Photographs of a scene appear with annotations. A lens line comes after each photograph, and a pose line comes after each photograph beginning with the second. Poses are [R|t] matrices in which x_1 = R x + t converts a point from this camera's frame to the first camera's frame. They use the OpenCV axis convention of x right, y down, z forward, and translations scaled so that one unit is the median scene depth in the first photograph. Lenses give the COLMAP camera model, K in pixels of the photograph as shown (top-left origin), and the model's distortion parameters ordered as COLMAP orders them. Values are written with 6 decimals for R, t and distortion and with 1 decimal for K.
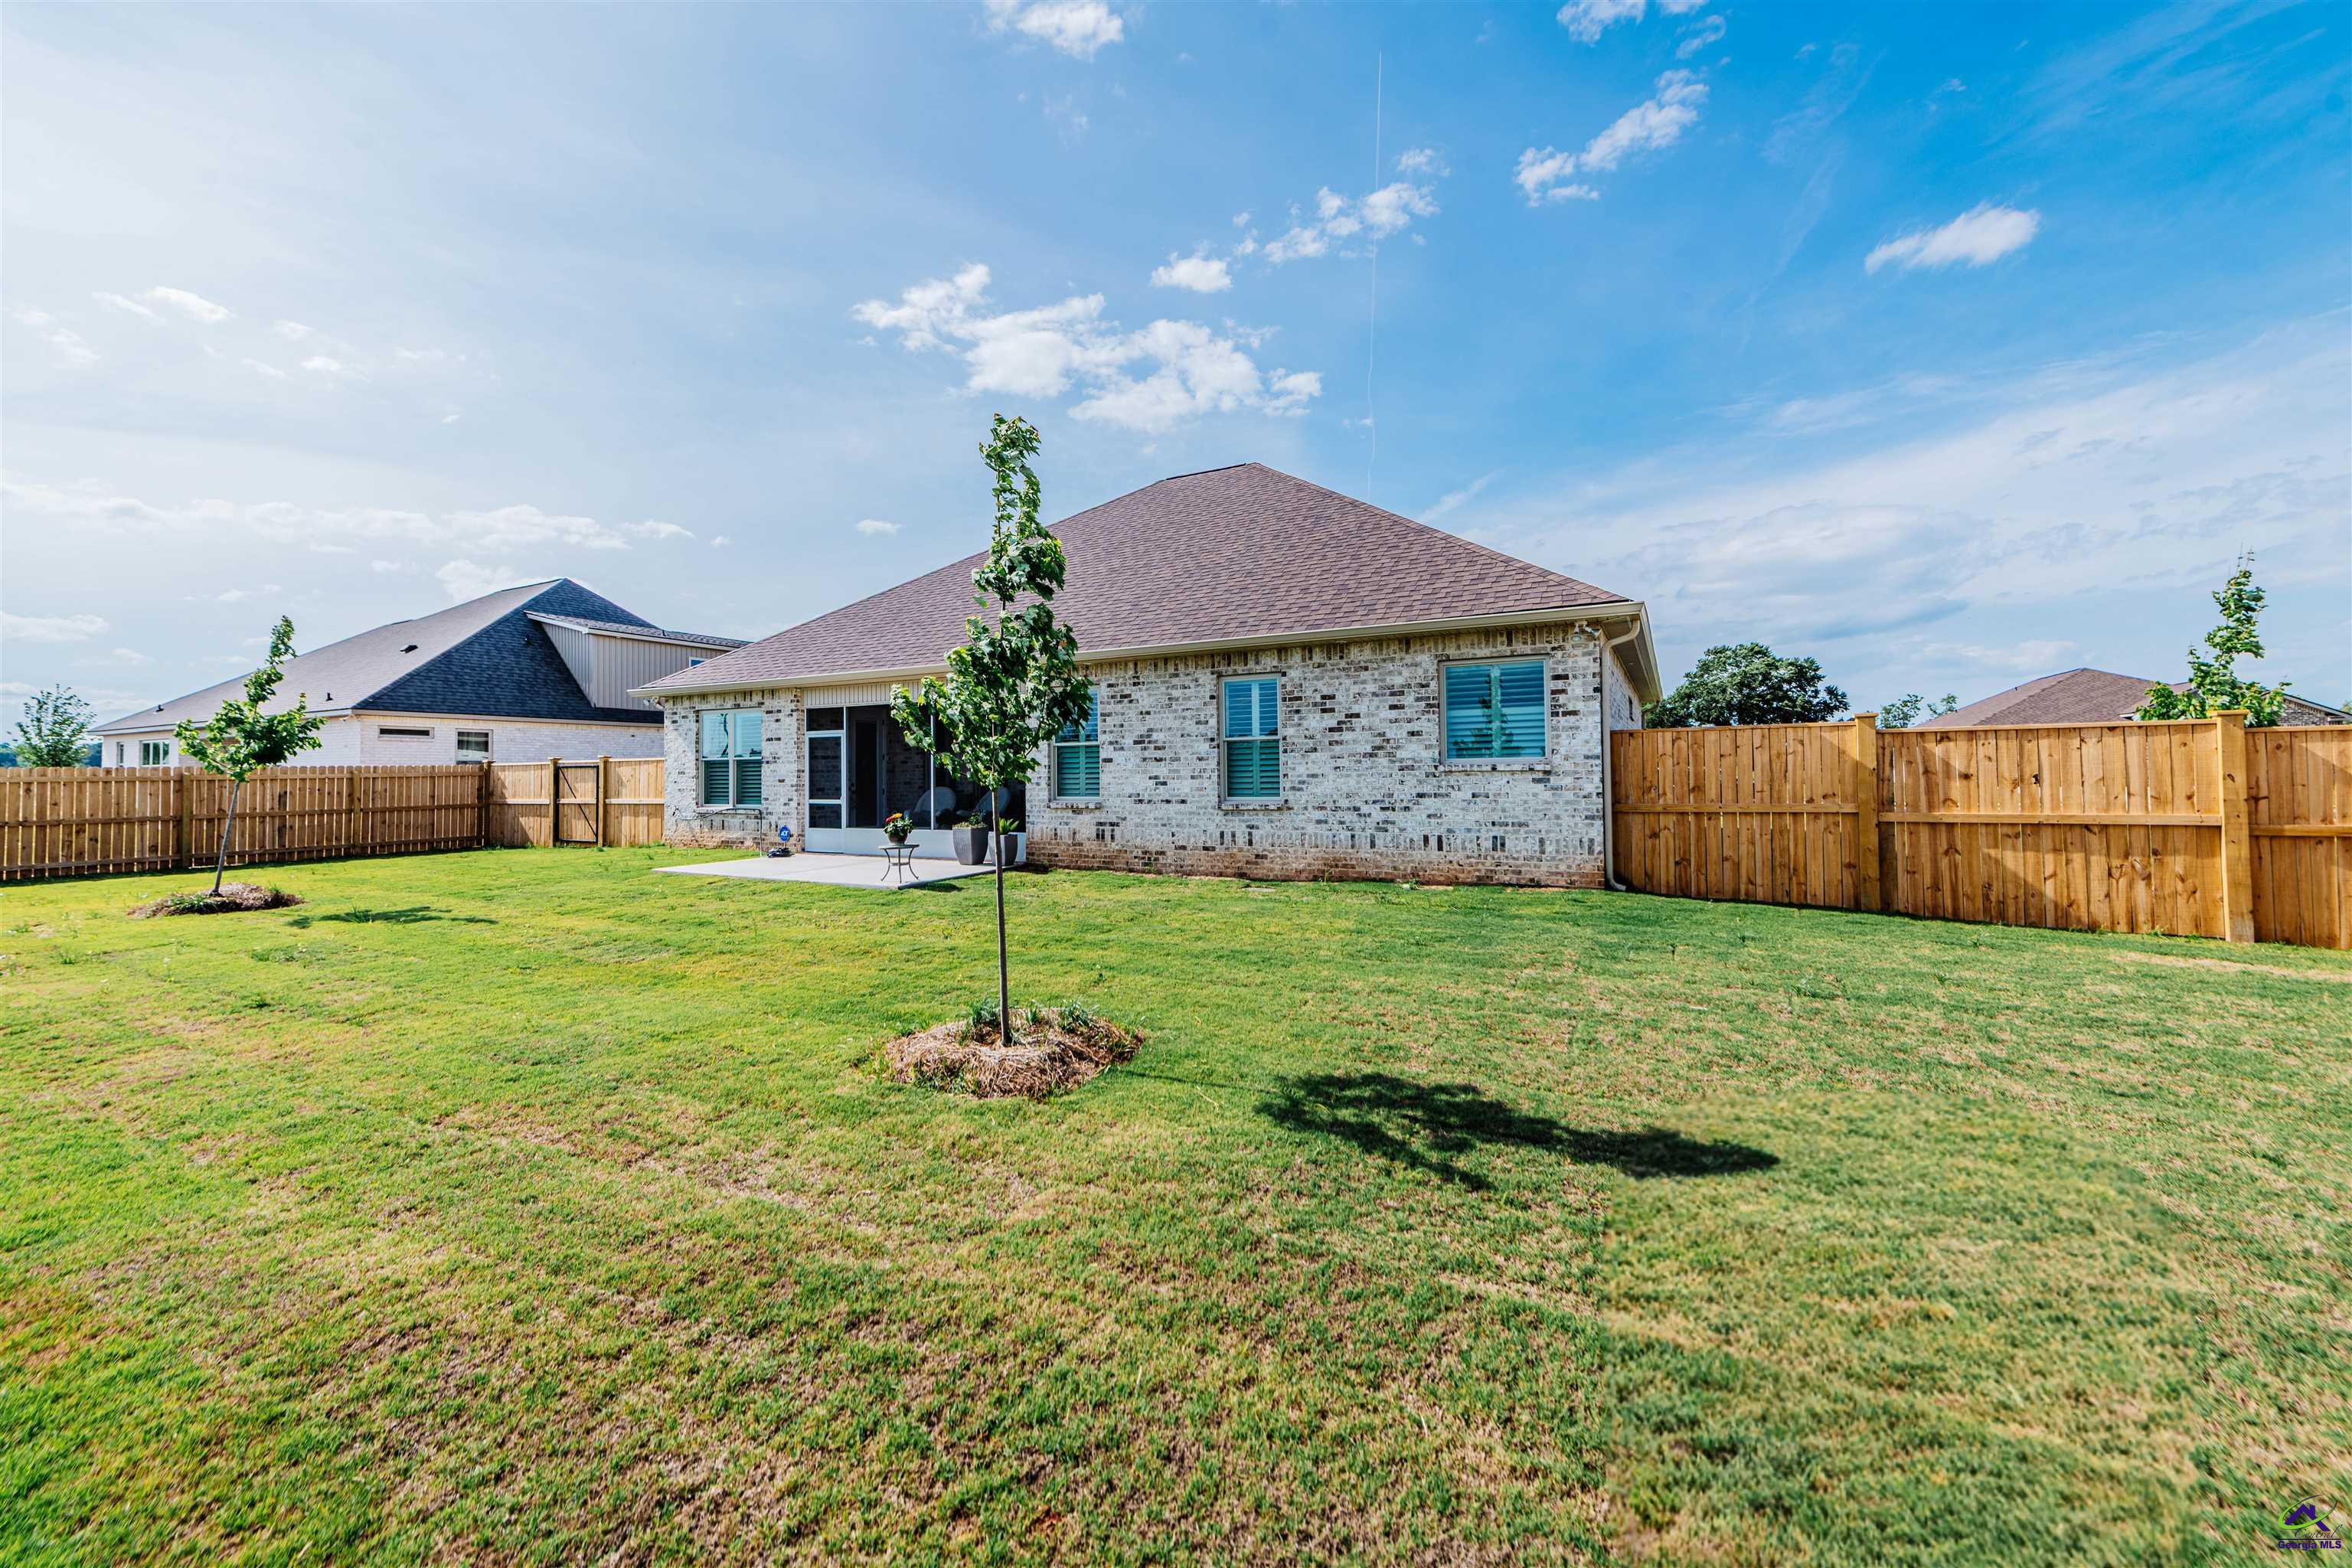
lens RADIAL K [[976.8, 0, 1178.3], [0, 976.8, 752.9], [0, 0, 1]] dist [0.019128, -0.007335]
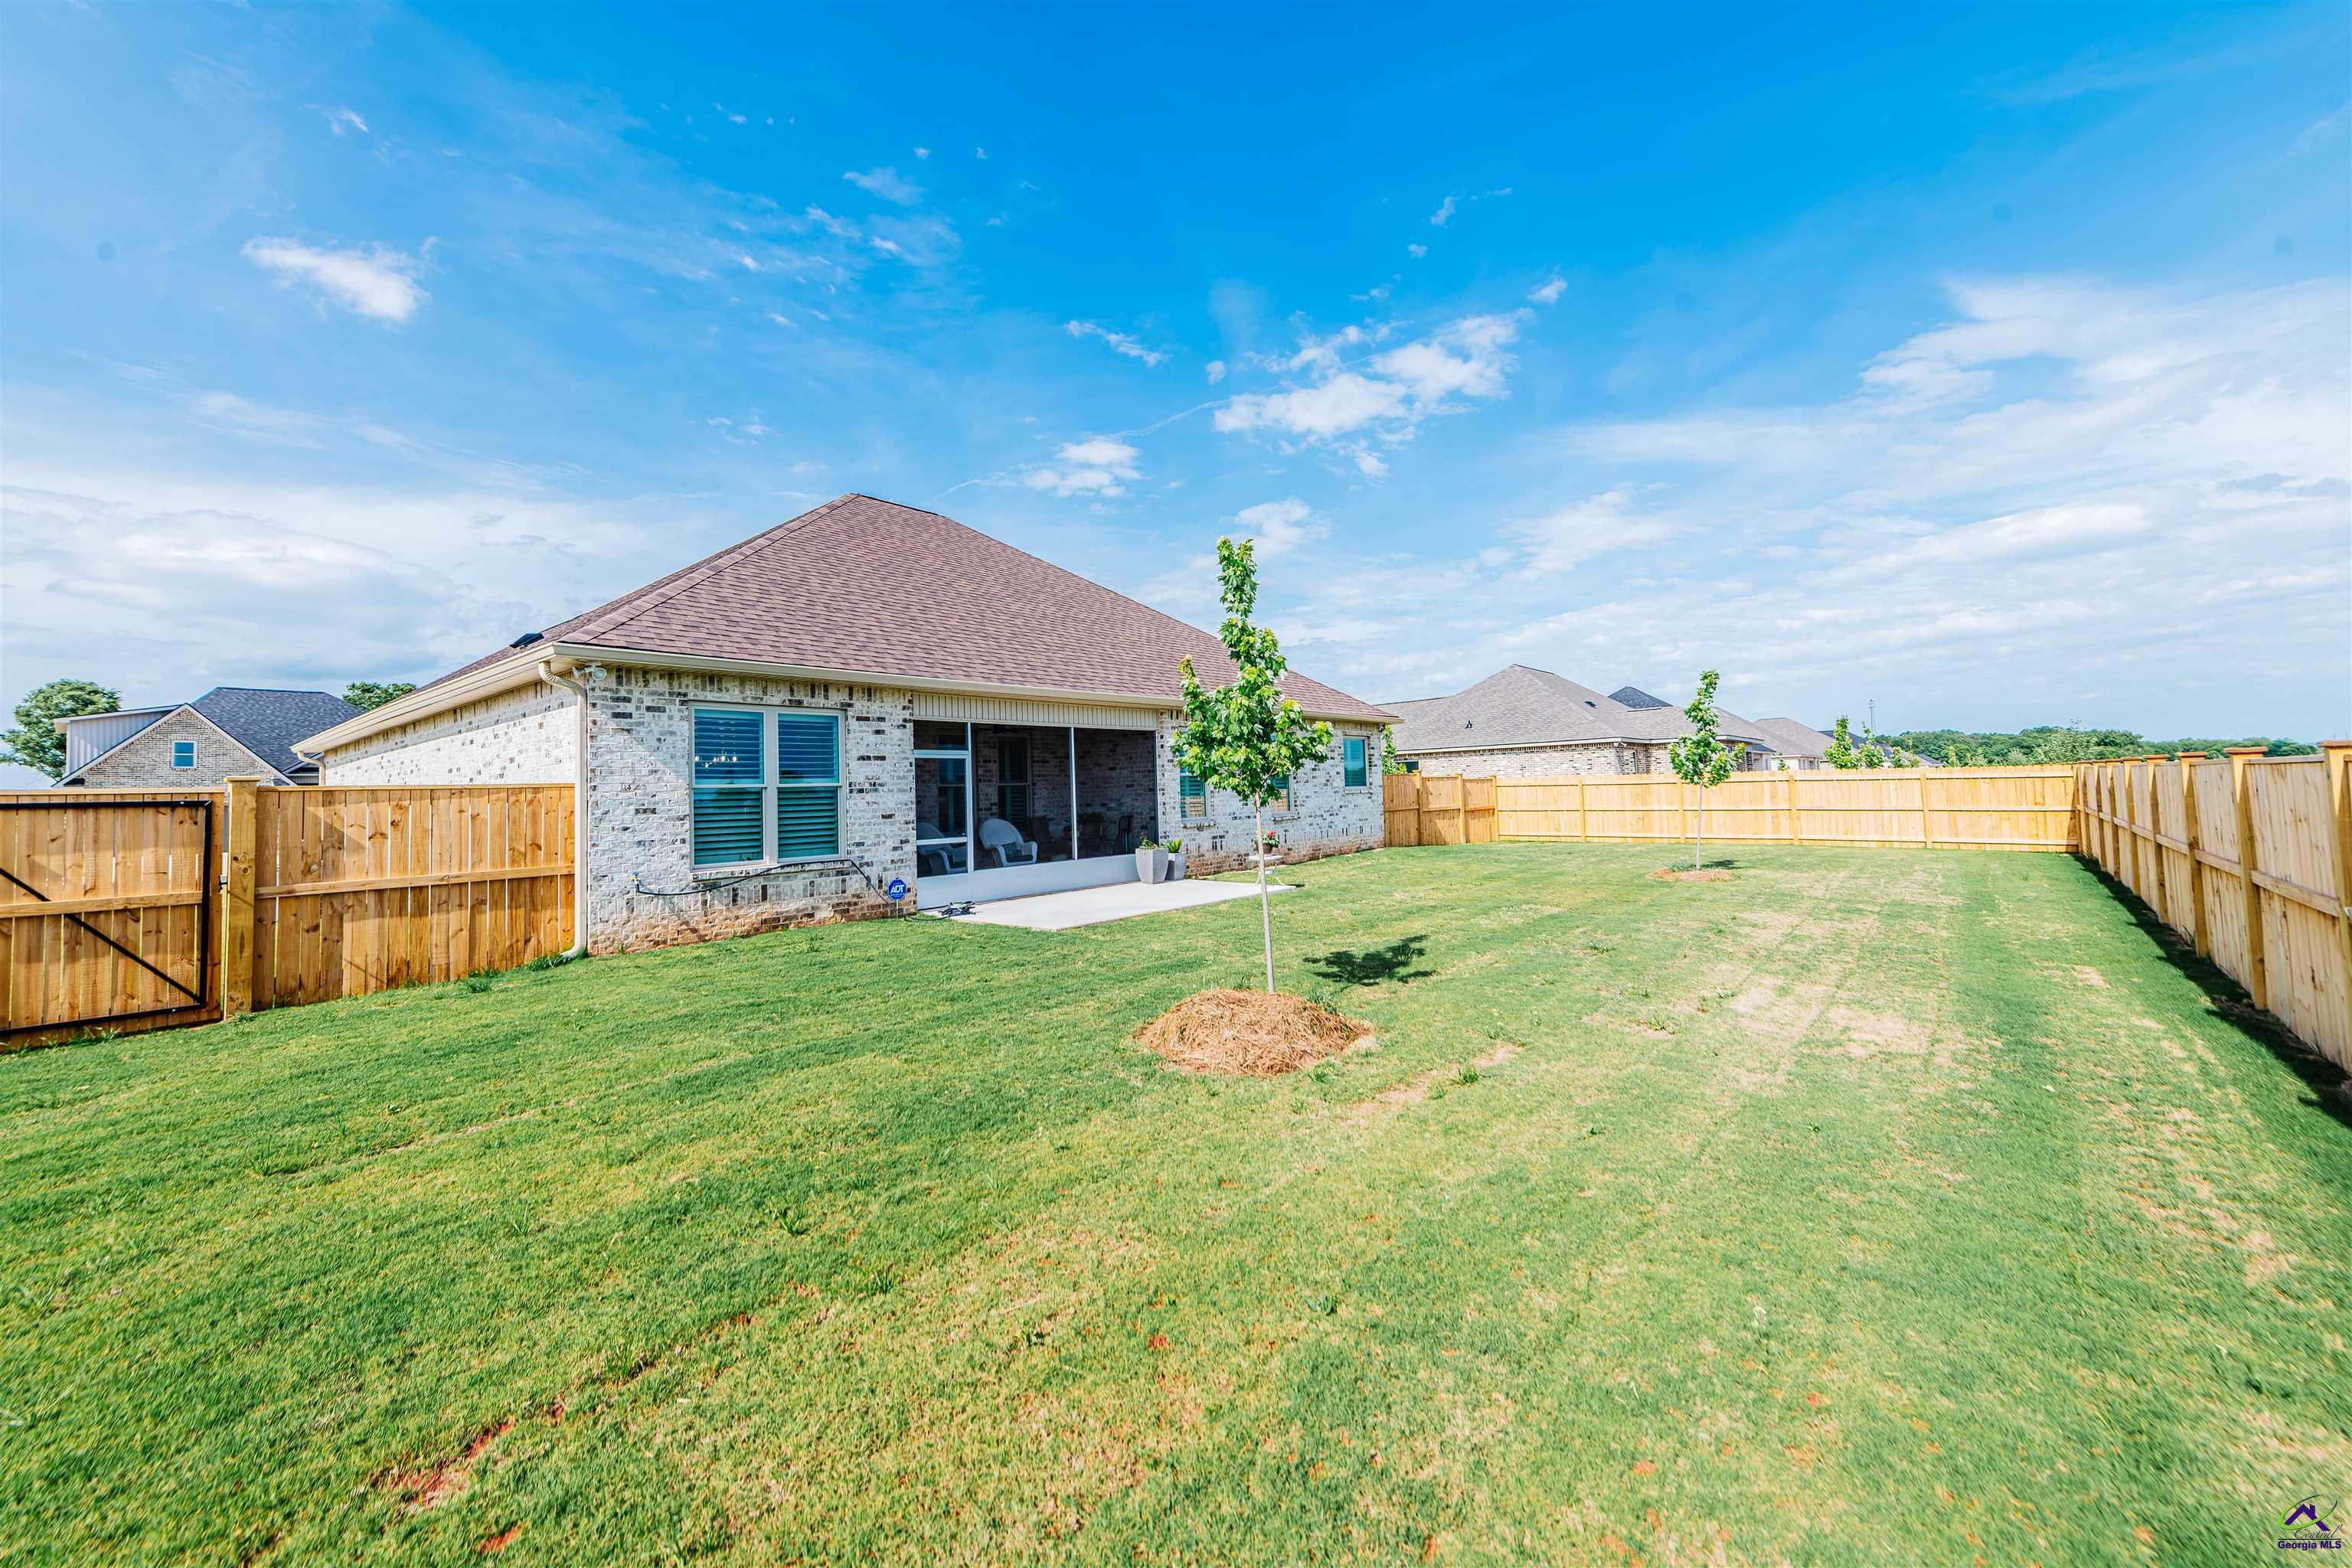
lens RADIAL K [[955.1, 0, 1176.7], [0, 955.1, 752.9], [0, 0, 1]] dist [0.018804, -0.006429]
pose [[0.165223, 0.043559, 0.985294, -1.037875], [0.004913, 0.998975, -0.044988, 0.014149], [-0.986244, 0.012274, 0.164839, 0.660491]]
